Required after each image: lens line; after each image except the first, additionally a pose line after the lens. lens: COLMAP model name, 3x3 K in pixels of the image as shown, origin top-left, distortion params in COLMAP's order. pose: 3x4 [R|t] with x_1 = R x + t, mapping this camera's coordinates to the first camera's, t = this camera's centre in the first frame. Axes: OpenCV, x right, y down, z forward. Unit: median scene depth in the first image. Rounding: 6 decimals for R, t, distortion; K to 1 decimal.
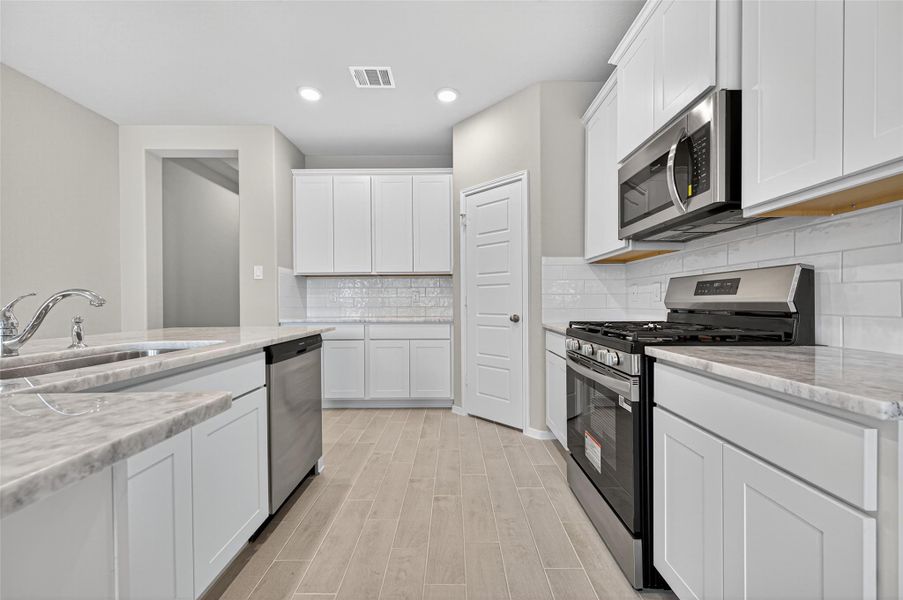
lens RADIAL K [[349.7, 0, 452.2], [0, 349.7, 304.9], [0, 0, 1]] dist [0.001449, -0.000174]
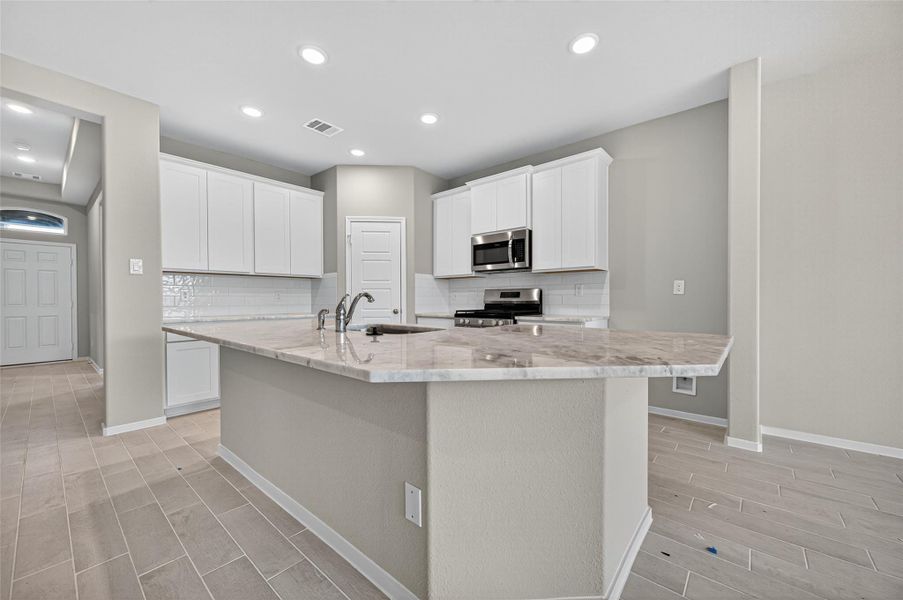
lens RADIAL K [[349.7, 0, 450.7], [0, 349.7, 301.8], [0, 0, 1]] dist [0.001449, -0.000174]
pose [[0.649772, -0.001268, 0.760128, -1.359884], [0.006457, 0.999972, -0.003851, 0.006436], [-0.760101, 0.007411, 0.649762, -0.302203]]
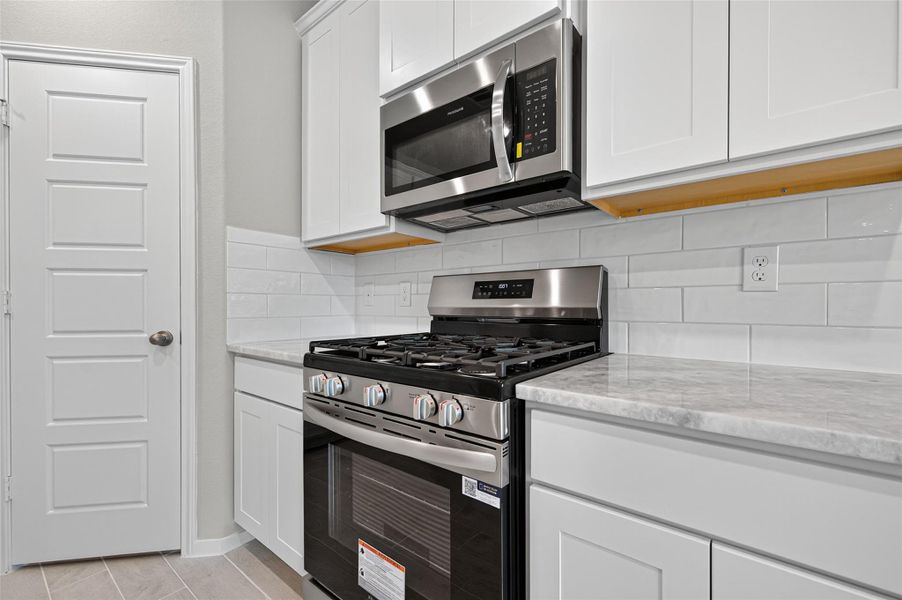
lens RADIAL K [[379.3, 0, 476.0], [0, 379.3, 306.7], [0, 0, 1]] dist [0.006404, -0.000680]
pose [[0.595082, 0.002607, 0.803660, 0.006968], [0.004003, 0.999973, -0.006207, -0.004250], [-0.803655, 0.006911, 0.595056, 0.486210]]
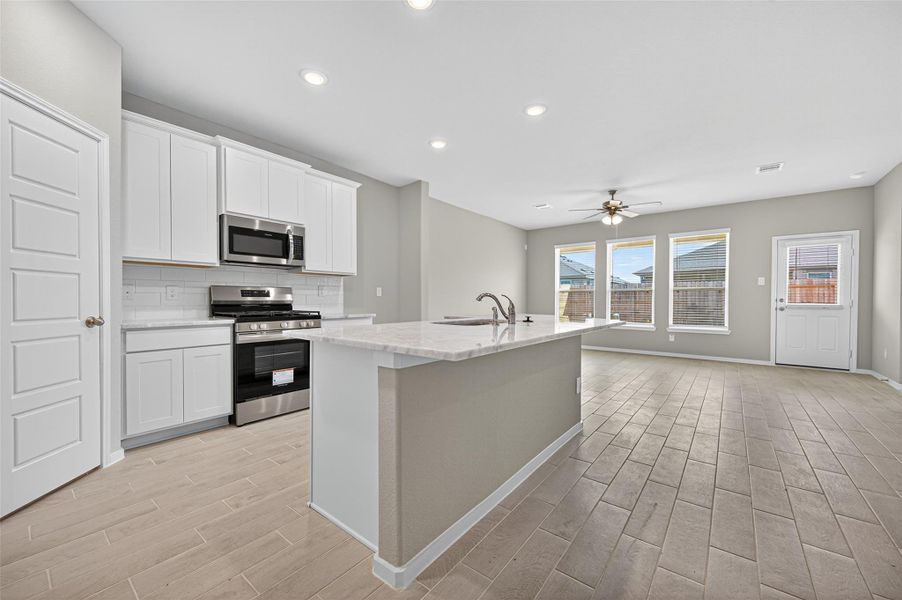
lens RADIAL K [[349.3, 0, 454.3], [0, 349.3, 305.9], [0, 0, 1]] dist [0.001449, -0.000174]
pose [[-0.788250, -0.006165, 0.615324, -1.439274], [0.007925, 0.999765, 0.020168, -0.007228], [-0.615304, 0.020774, -0.788016, 1.813083]]
